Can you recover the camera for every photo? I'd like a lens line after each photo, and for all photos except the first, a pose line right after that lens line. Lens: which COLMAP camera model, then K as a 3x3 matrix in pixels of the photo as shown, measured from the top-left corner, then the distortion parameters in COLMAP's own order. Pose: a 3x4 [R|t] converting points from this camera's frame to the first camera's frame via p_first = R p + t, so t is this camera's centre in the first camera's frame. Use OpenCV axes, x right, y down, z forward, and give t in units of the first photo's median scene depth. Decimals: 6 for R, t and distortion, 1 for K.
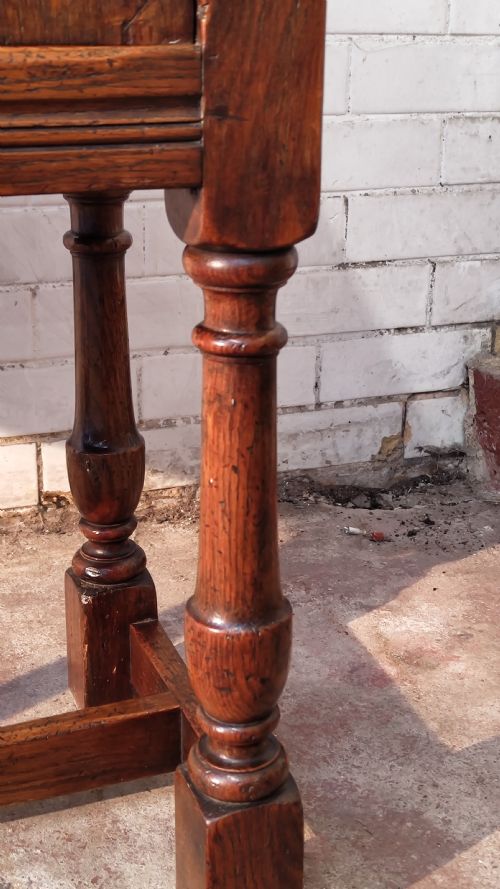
lens RADIAL K [[1237.2, 0, 250.0], [0, 1237.2, 444.5], [0, 0, 1]] dist [0.153108, -0.654404]
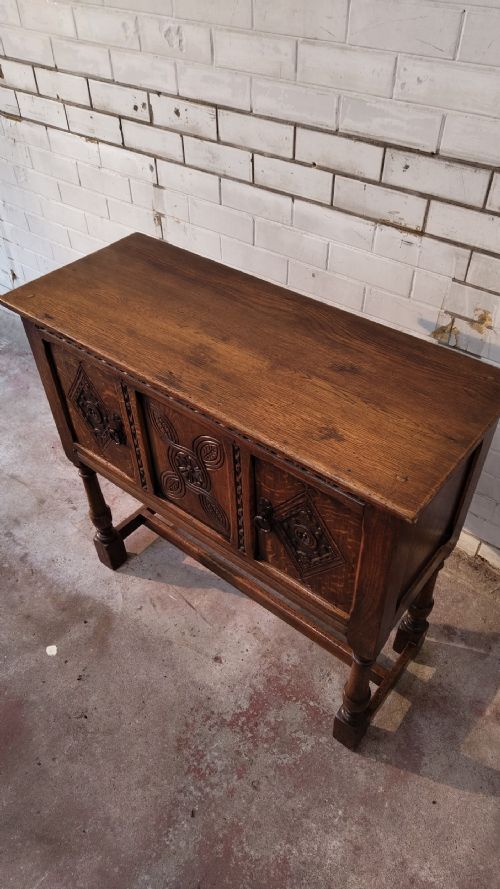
lens RADIAL K [[620.7, 0, 249.9], [0, 620.7, 458.9], [0, 0, 1]] dist [0.006335, -0.001069]
pose [[0.500750, 0.590625, -0.632781, 0.739247], [-0.269903, 0.801132, 0.534173, -1.660906], [0.822437, -0.096697, 0.560578, -0.341458]]
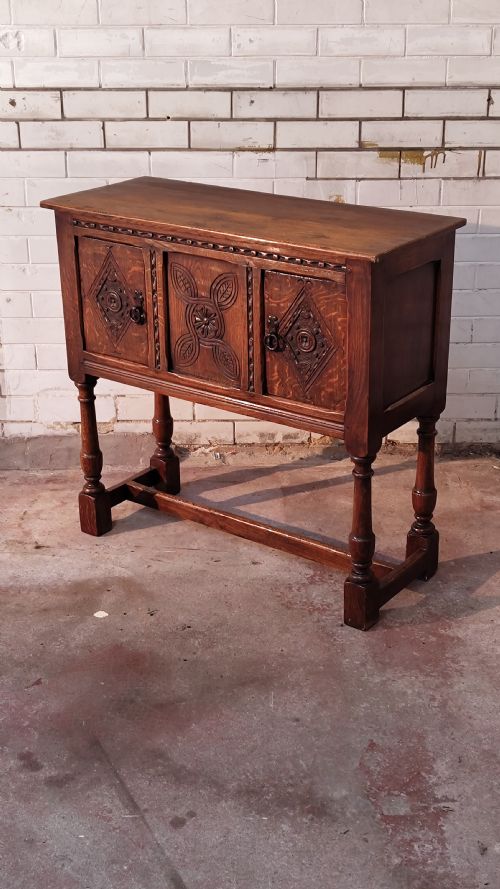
lens RADIAL K [[1235.8, 0, 251.5], [0, 1235.8, 459.2], [0, 0, 1]] dist [0.149629, -0.646966]
pose [[0.928996, 0.131071, -0.346103, 1.229497], [-0.107816, 0.990470, 0.085699, -0.291466], [0.354037, -0.042298, 0.934274, -4.077424]]
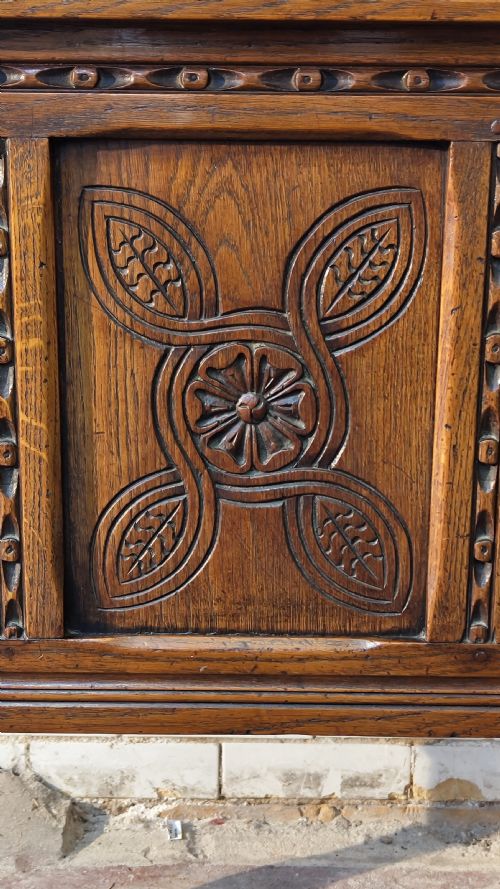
lens RADIAL K [[1237.2, 0, 250.0], [0, 1237.2, 444.5], [0, 0, 1]] dist [0.153108, -0.654404]
pose [[0.933151, 0.086701, -0.348874, -0.225348], [-0.125267, 0.988077, -0.089505, -0.310310], [0.336954, 0.127224, 0.932886, -0.500618]]
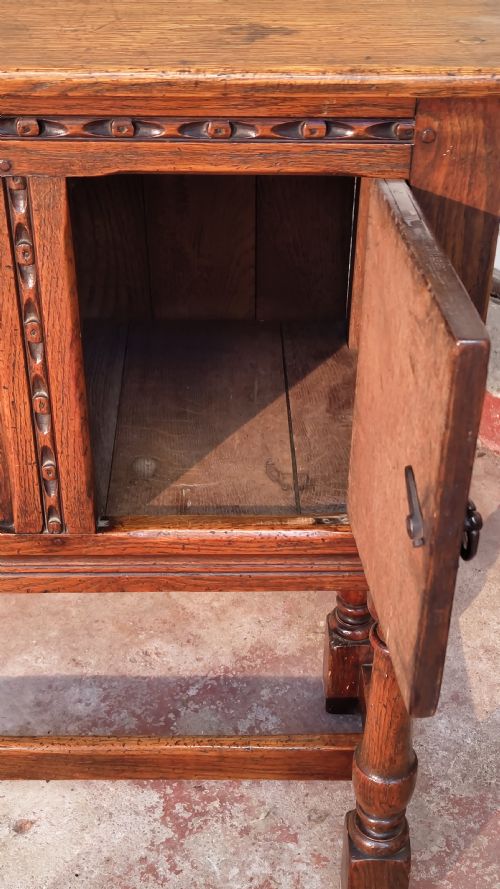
lens RADIAL K [[1235.8, 0, 251.5], [0, 1235.8, 459.2], [0, 0, 1]] dist [0.149629, -0.646966]
pose [[0.937402, 0.206668, -0.280295, 0.248041], [-0.122322, 0.948986, 0.290623, -0.855129], [0.326059, -0.238145, 0.914862, -0.593235]]
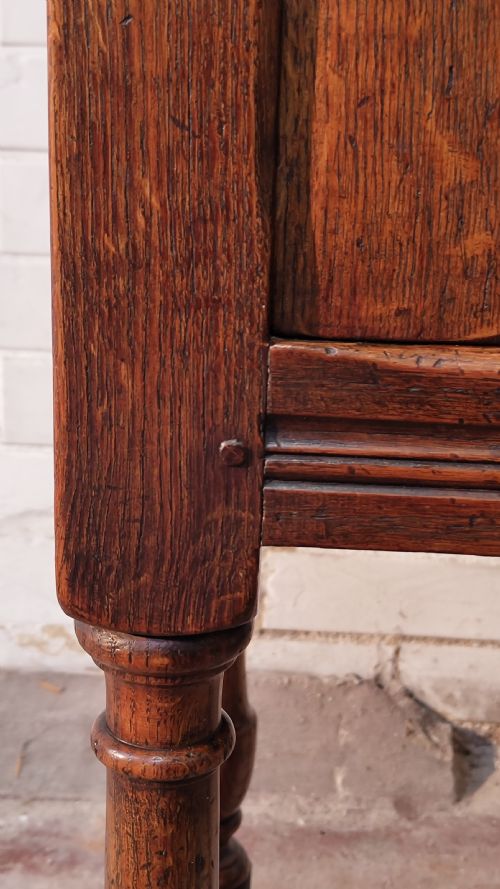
lens RADIAL K [[1237.2, 0, 250.0], [0, 1237.2, 444.5], [0, 0, 1]] dist [0.153108, -0.654404]
pose [[0.923887, 0.136647, -0.357436, -1.079935], [-0.158510, 0.986824, -0.032451, -0.076937], [0.348292, 0.086639, 0.933374, -0.045564]]
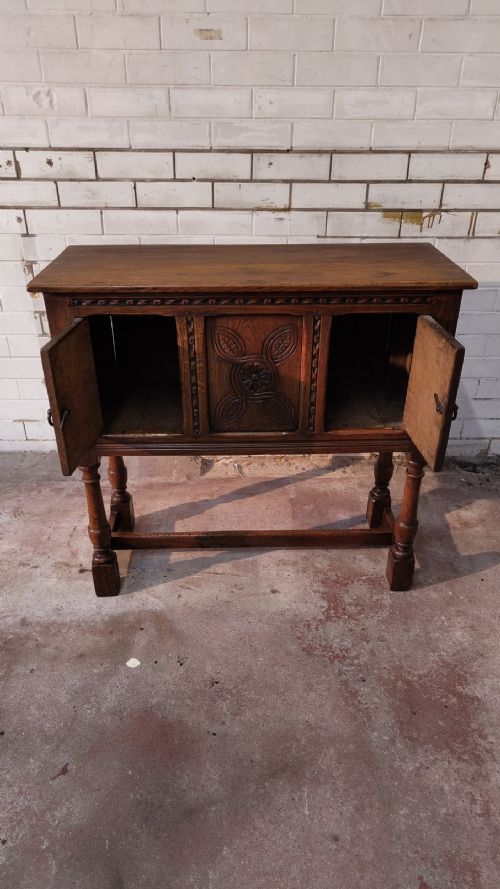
lens RADIAL K [[620.7, 0, 249.9], [0, 620.7, 458.9], [0, 0, 1]] dist [0.006335, -0.001069]
pose [[0.934682, 0.174142, -0.309911, 0.131438], [-0.112096, 0.971700, 0.207929, -0.636092], [0.337349, -0.159607, 0.927751, -1.756214]]
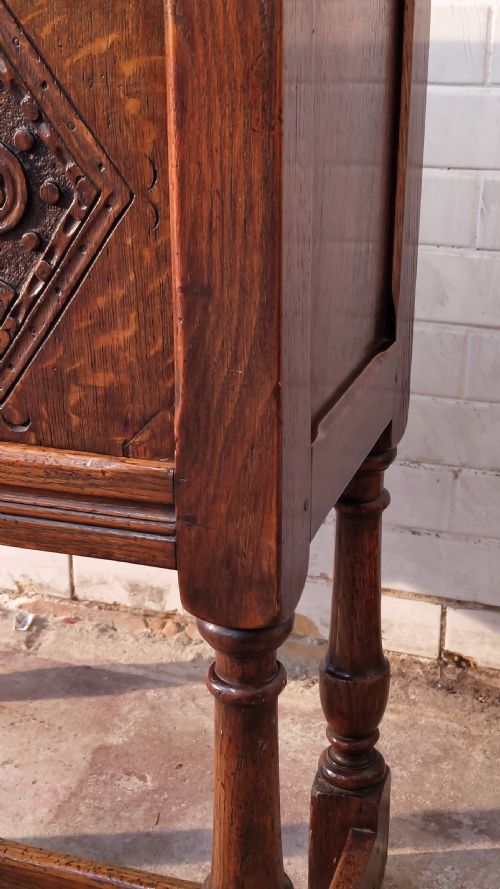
lens RADIAL K [[1244.1, 0, 246.6], [0, 1244.1, 433.6], [0, 0, 1]] dist [0.158001, -0.701866]
pose [[0.775065, 0.213567, -0.594696, 0.703804], [-0.210181, 0.974696, 0.076104, -0.439381], [0.595901, 0.066008, 0.800341, 0.051167]]
